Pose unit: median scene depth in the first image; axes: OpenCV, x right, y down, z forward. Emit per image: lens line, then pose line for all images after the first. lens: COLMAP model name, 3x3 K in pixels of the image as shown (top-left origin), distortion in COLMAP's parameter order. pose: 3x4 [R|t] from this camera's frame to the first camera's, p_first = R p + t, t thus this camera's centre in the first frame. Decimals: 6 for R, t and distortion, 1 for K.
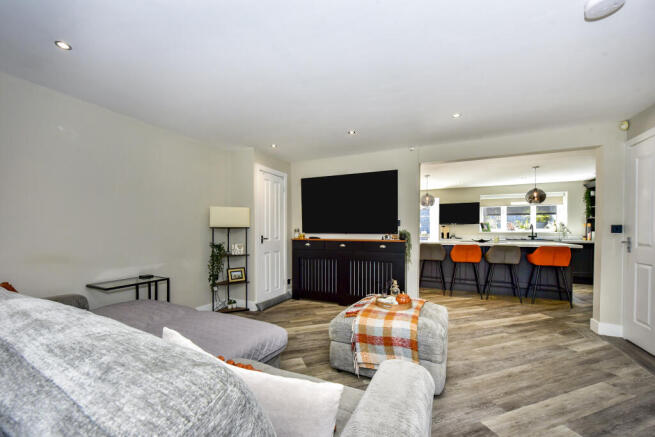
lens RADIAL K [[266.4, 0, 314.1], [0, 266.4, 229.7], [0, 0, 1]] dist [-0.010944, 0.000500]
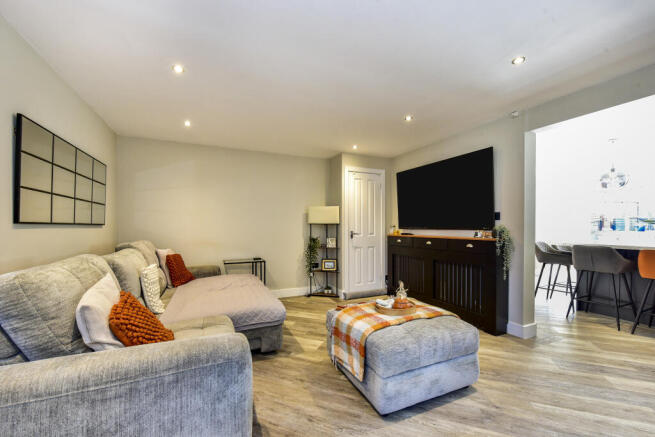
lens RADIAL K [[266.4, 0, 326.8], [0, 266.4, 224.5], [0, 0, 1]] dist [-0.010944, 0.000500]
pose [[0.762531, -0.009284, -0.646885, 0.440448], [0.005057, 0.999952, -0.008390, 0.003355], [0.646932, 0.003127, 0.762542, 0.107281]]
